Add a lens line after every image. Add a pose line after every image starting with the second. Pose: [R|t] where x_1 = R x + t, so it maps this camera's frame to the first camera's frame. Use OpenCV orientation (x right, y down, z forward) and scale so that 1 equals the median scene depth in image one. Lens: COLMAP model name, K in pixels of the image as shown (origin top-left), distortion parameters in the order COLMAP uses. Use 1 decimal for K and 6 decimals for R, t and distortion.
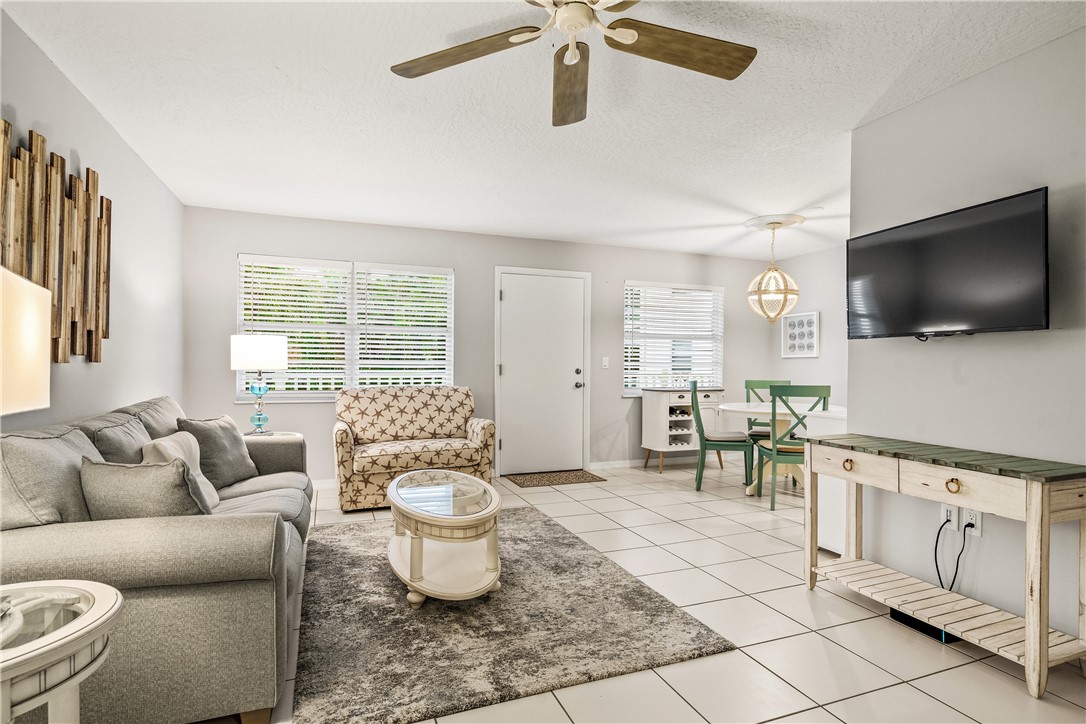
lens RADIAL K [[557.3, 0, 544.4], [0, 557.3, 367.1], [0, 0, 1]] dist [-0.000431, 0.000638]
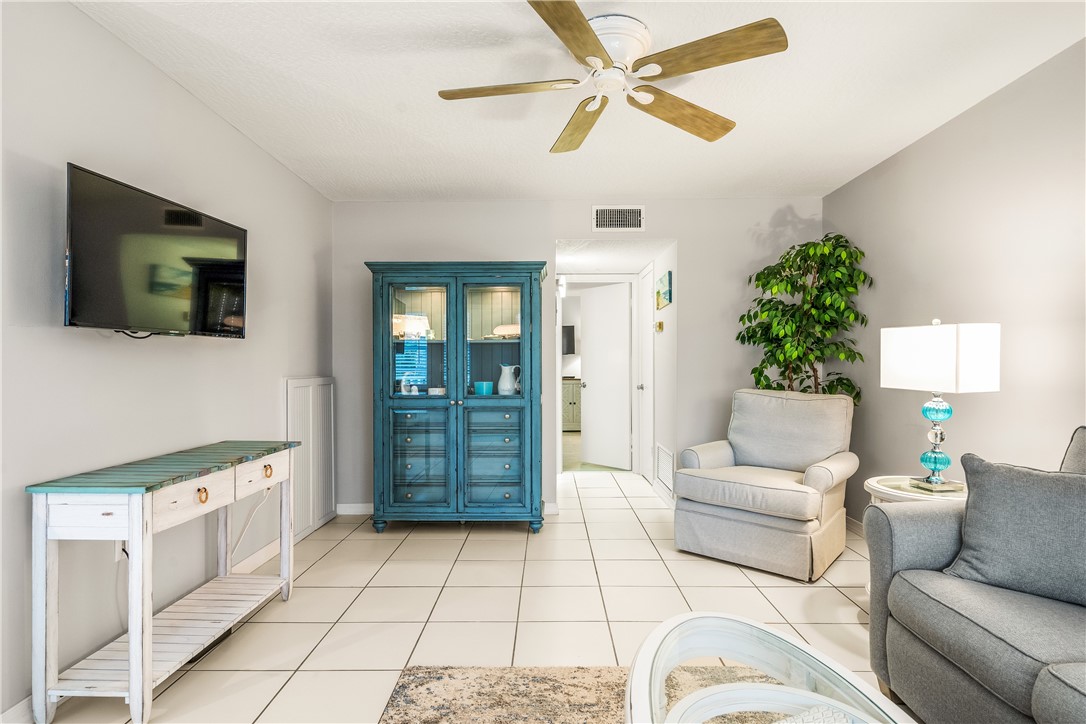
lens RADIAL K [[577.4, 0, 546.5], [0, 577.4, 369.4], [0, 0, 1]] dist [0.001715, 0.000924]
pose [[-0.931086, -0.005507, 0.364758, -0.115782], [-0.000390, 0.999901, 0.014099, -0.007596], [-0.364800, 0.012985, -0.930995, 0.921818]]
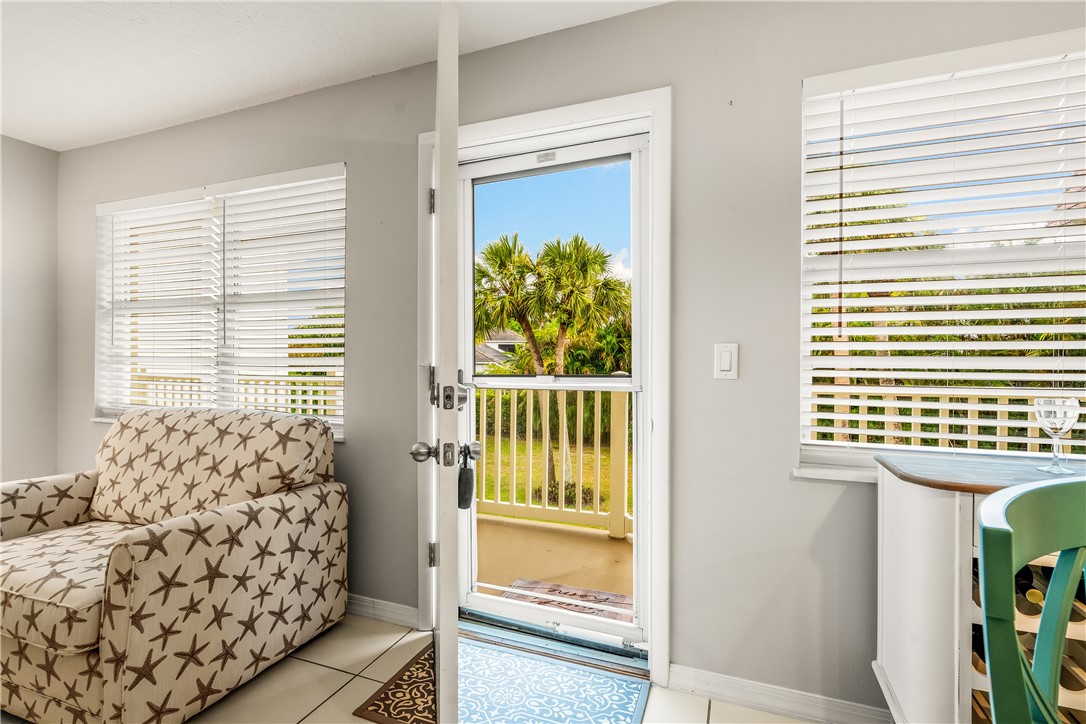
lens RADIAL K [[504.9, 0, 543.0], [0, 504.9, 362.0], [0, 0, 1]] dist [0.000312, 0.000260]
pose [[0.734815, -0.000028, -0.678268, 0.312771], [-0.002042, 0.999995, -0.002254, -0.008537], [0.678265, 0.003041, 0.734811, 0.994300]]
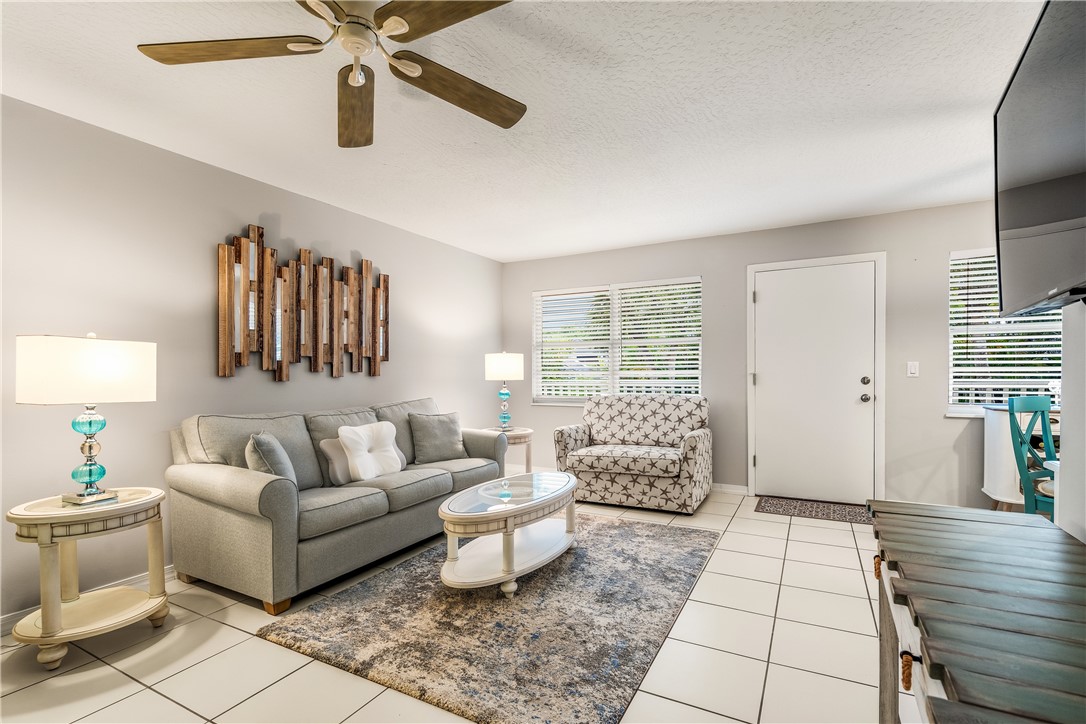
lens RADIAL K [[497.1, 0, 545.8], [0, 497.1, 380.9], [0, 0, 1]] dist [-0.004140, 0.000101]
pose [[0.649466, 0.000730, -0.760390, 0.405258], [0.007807, 0.999940, 0.007628, -0.001270], [0.760351, -0.010891, 0.649422, 0.275251]]
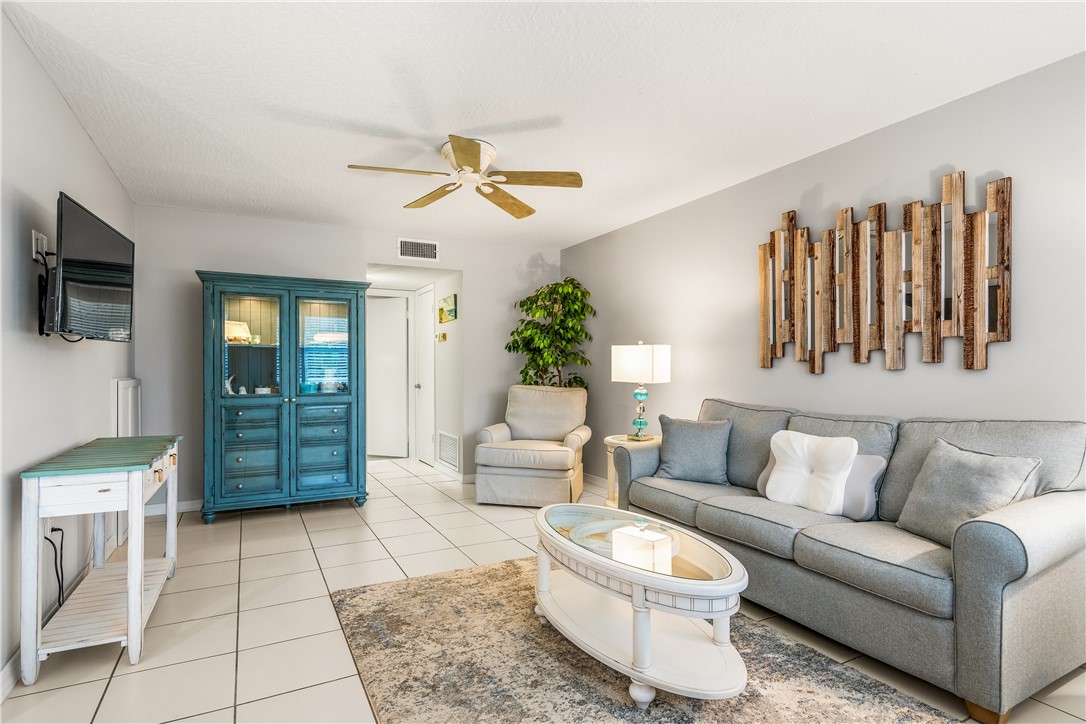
lens RADIAL K [[557.3, 0, 544.4], [0, 557.3, 367.1], [0, 0, 1]] dist [-0.000431, 0.000638]
pose [[-0.992505, -0.004758, -0.122111, 0.012363], [-0.005186, 0.999981, 0.003185, -0.007332], [0.122093, 0.003795, -0.992511, 1.171418]]
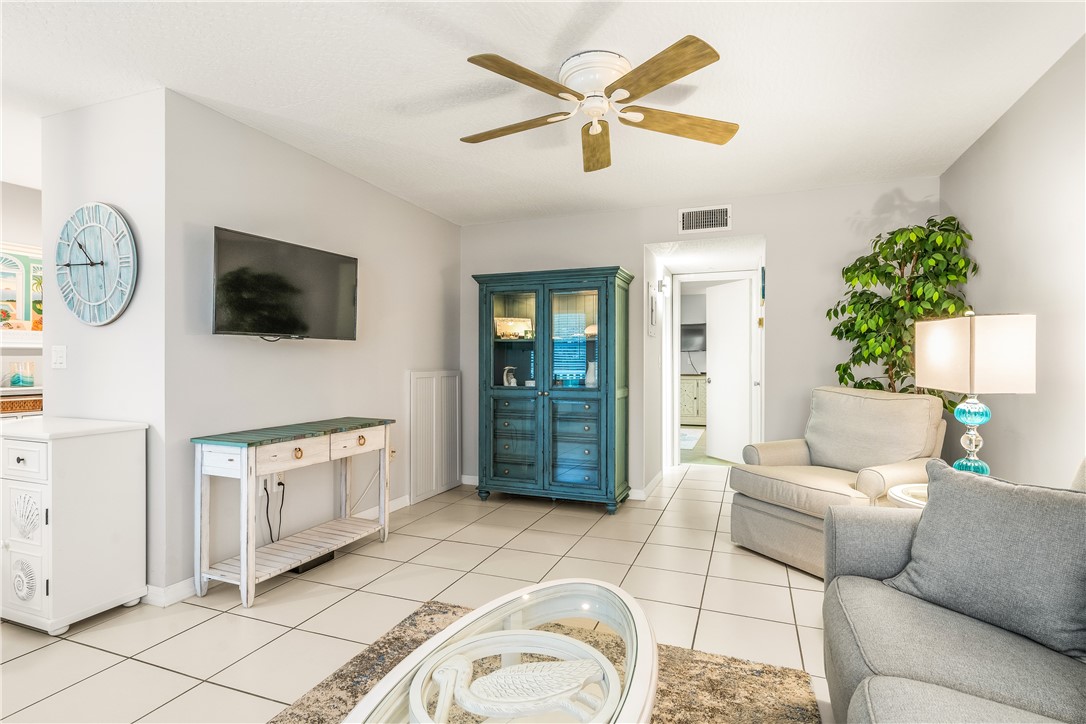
lens RADIAL K [[544.5, 0, 543.0], [0, 544.5, 362.0], [0, 0, 1]] dist [-0.000320, 0.000102]
pose [[-0.742332, -0.006517, 0.670001, -0.307454], [-0.000883, 0.999961, 0.008747, -0.008090], [-0.670032, 0.005902, -0.742309, 0.859418]]
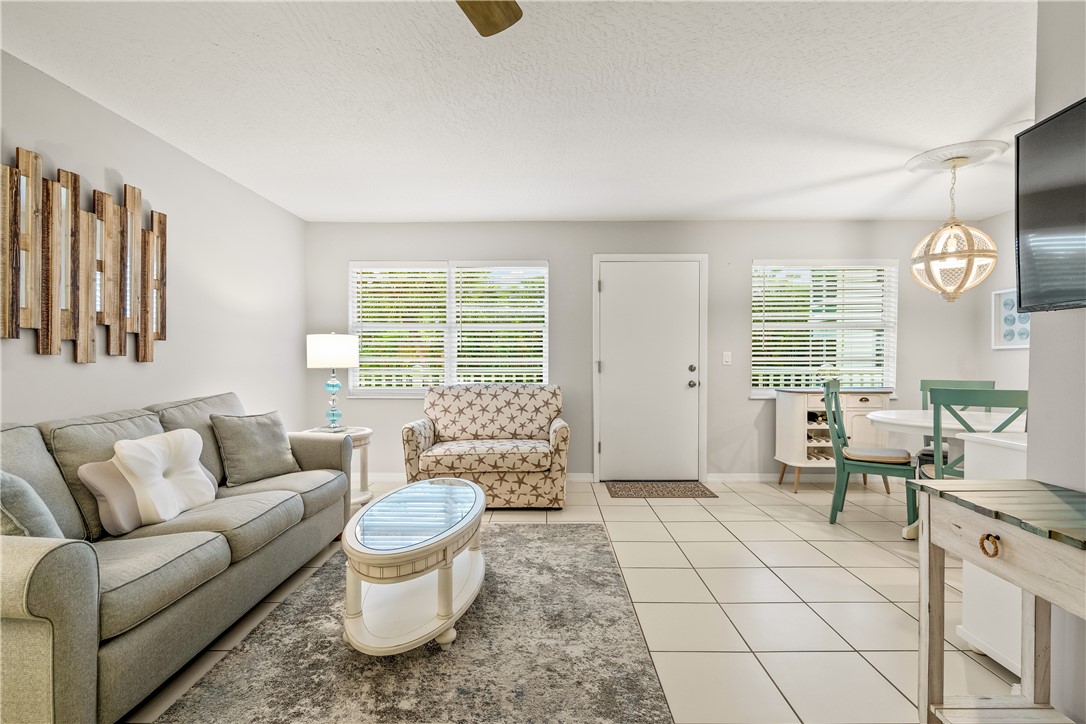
lens RADIAL K [[513.3, 0, 541.8], [0, 513.3, 369.1], [0, 0, 1]] dist [-0.002191, 0.000831]
pose [[0.927885, -0.000835, -0.372865, 0.192069], [0.005020, 0.999935, 0.010254, -0.000579], [0.372832, -0.011386, 0.927829, 0.224062]]
